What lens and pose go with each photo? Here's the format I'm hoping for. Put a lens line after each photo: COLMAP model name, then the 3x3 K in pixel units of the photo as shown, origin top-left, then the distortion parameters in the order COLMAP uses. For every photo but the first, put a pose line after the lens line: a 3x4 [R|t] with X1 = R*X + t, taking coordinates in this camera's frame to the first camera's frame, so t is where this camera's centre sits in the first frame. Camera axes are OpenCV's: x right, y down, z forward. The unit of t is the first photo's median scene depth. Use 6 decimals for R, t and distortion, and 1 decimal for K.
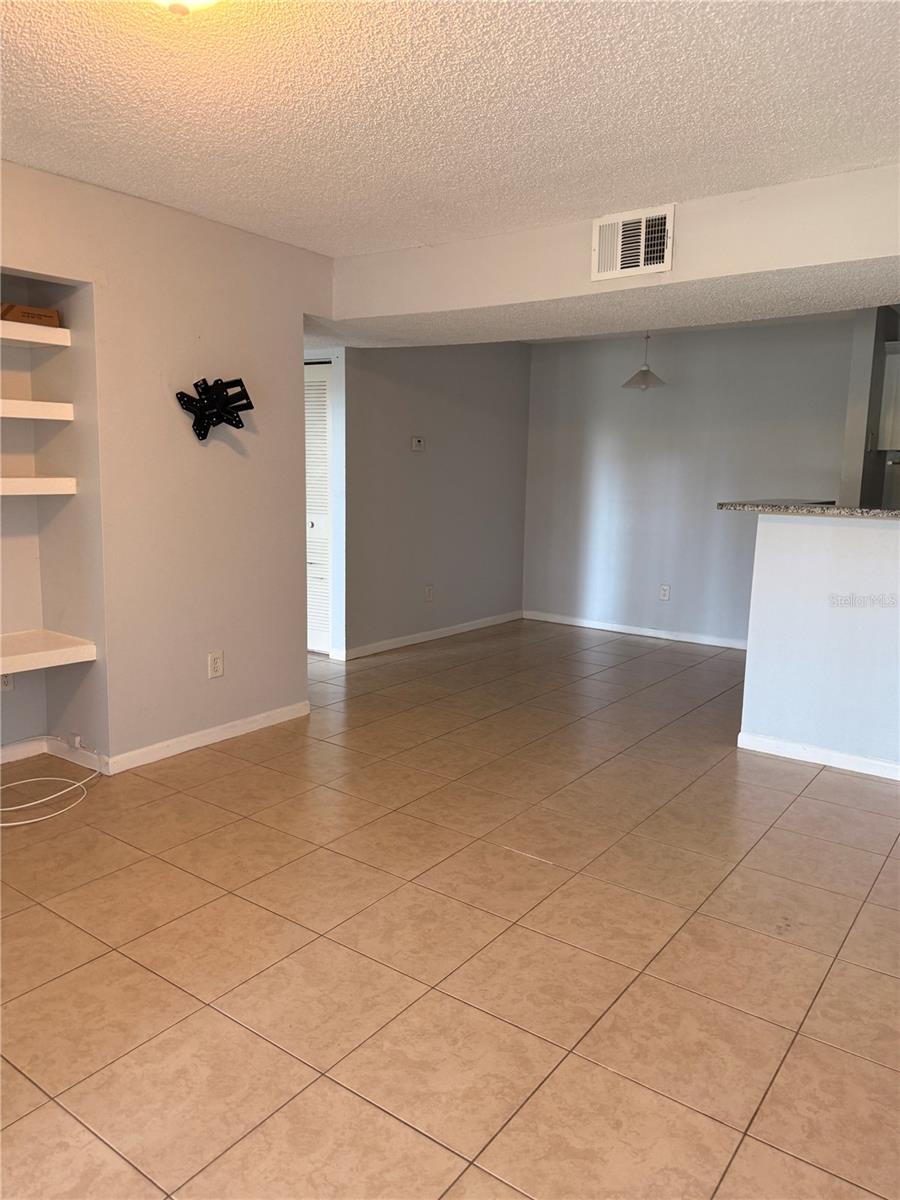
lens RADIAL K [[854.8, 0, 441.0], [0, 854.8, 600.6], [0, 0, 1]] dist [0.035842, -0.035662]
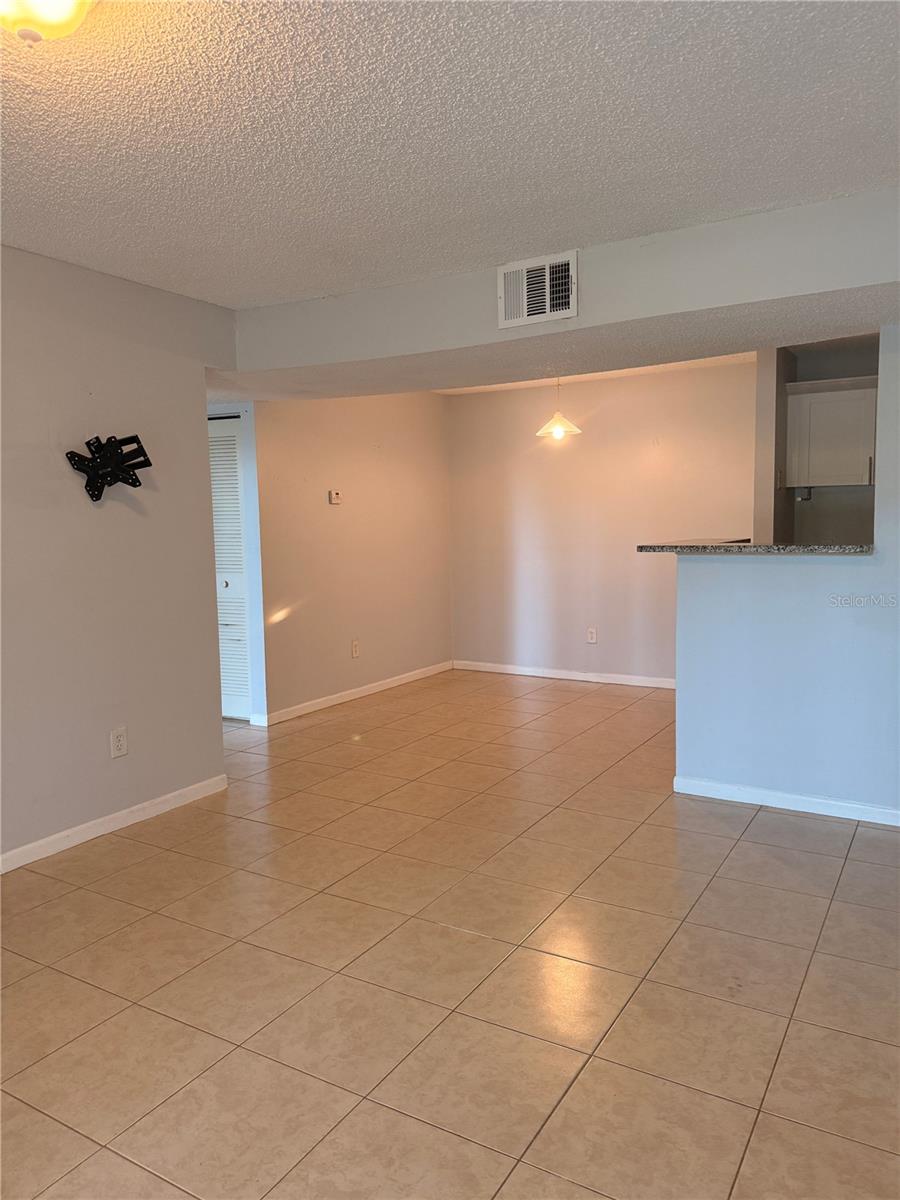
lens RADIAL K [[854.8, 0, 452.5], [0, 854.8, 602.5], [0, 0, 1]] dist [0.035842, -0.035662]
pose [[0.994347, -0.047708, 0.094857, 0.017026], [0.052976, 0.997144, -0.053818, -0.009155], [-0.092019, 0.058539, 0.994035, 0.056647]]
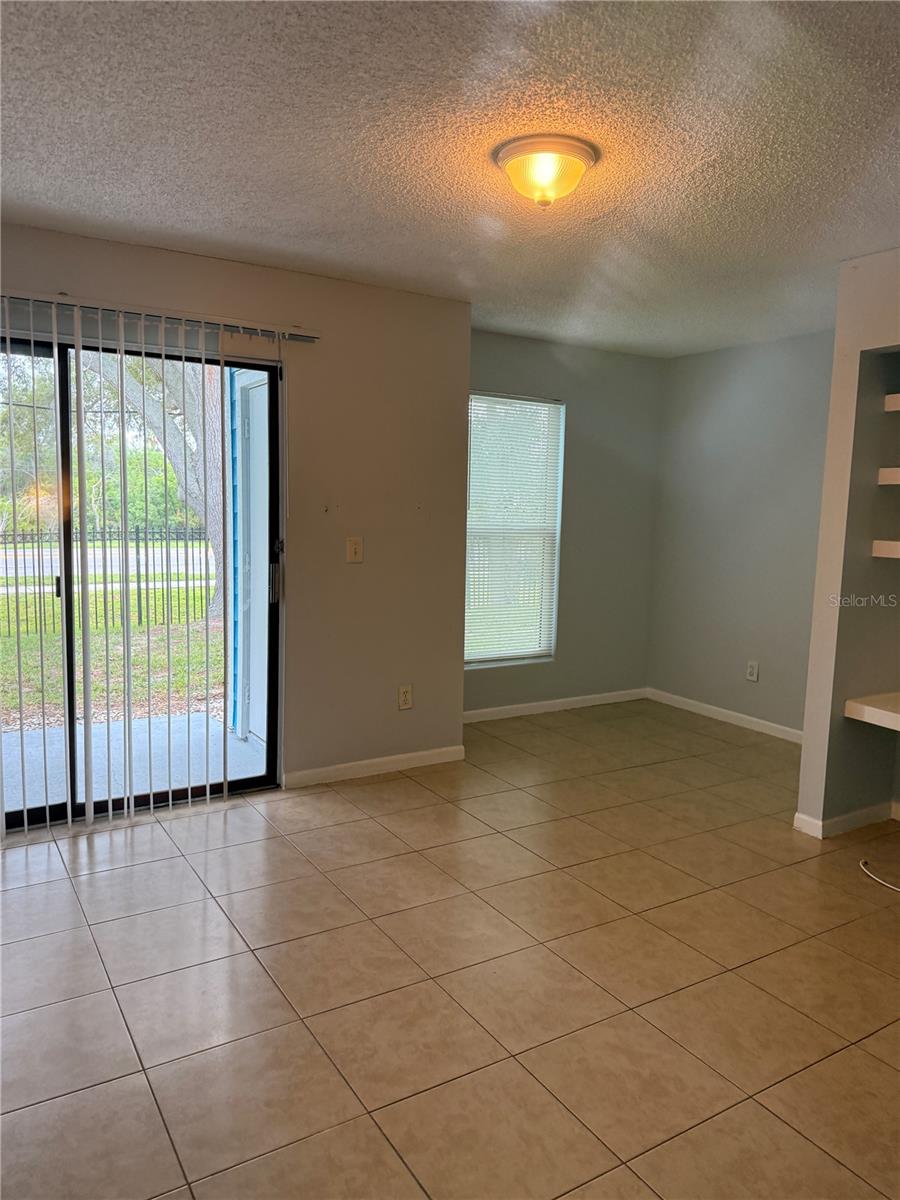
lens RADIAL K [[854.8, 0, 444.0], [0, 854.8, 601.5], [0, 0, 1]] dist [0.035842, -0.035662]
pose [[-0.377355, 0.080249, -0.922585, 0.702779], [-0.175356, 0.972023, 0.156274, -0.145536], [0.909315, 0.220752, -0.352726, 0.941545]]
